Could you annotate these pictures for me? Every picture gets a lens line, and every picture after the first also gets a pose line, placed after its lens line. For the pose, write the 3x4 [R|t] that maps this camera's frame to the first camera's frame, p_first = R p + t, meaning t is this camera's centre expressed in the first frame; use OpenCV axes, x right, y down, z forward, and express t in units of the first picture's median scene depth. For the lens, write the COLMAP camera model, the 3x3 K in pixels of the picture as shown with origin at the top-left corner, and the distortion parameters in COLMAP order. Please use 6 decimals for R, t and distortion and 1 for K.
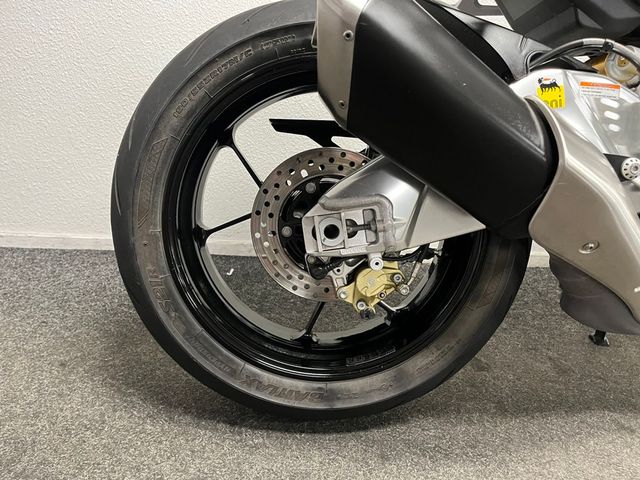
lens RADIAL K [[488.6, 0, 320.0], [0, 488.6, 240.0], [0, 0, 1]] dist [-0.001428, -0.001114]
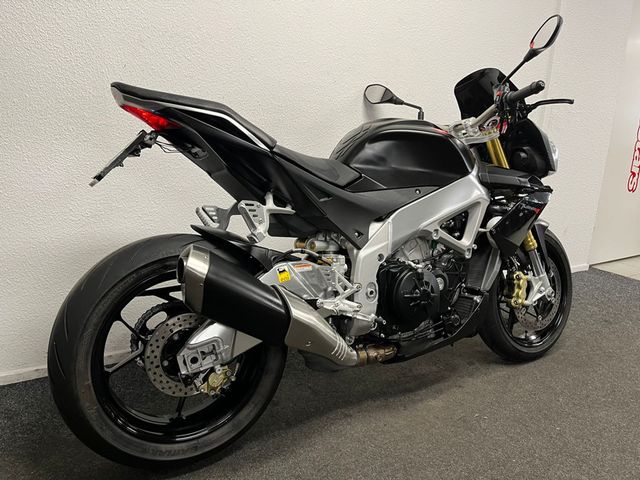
lens RADIAL K [[482.2, 0, 320.0], [0, 482.2, 240.0], [0, 0, 1]] dist [0.096634, -0.131894]
pose [[0.882737, -0.134530, 0.450196, -0.327434], [0.173995, 0.983613, -0.047239, -0.293725], [-0.436464, 0.120032, 0.891679, -0.982481]]
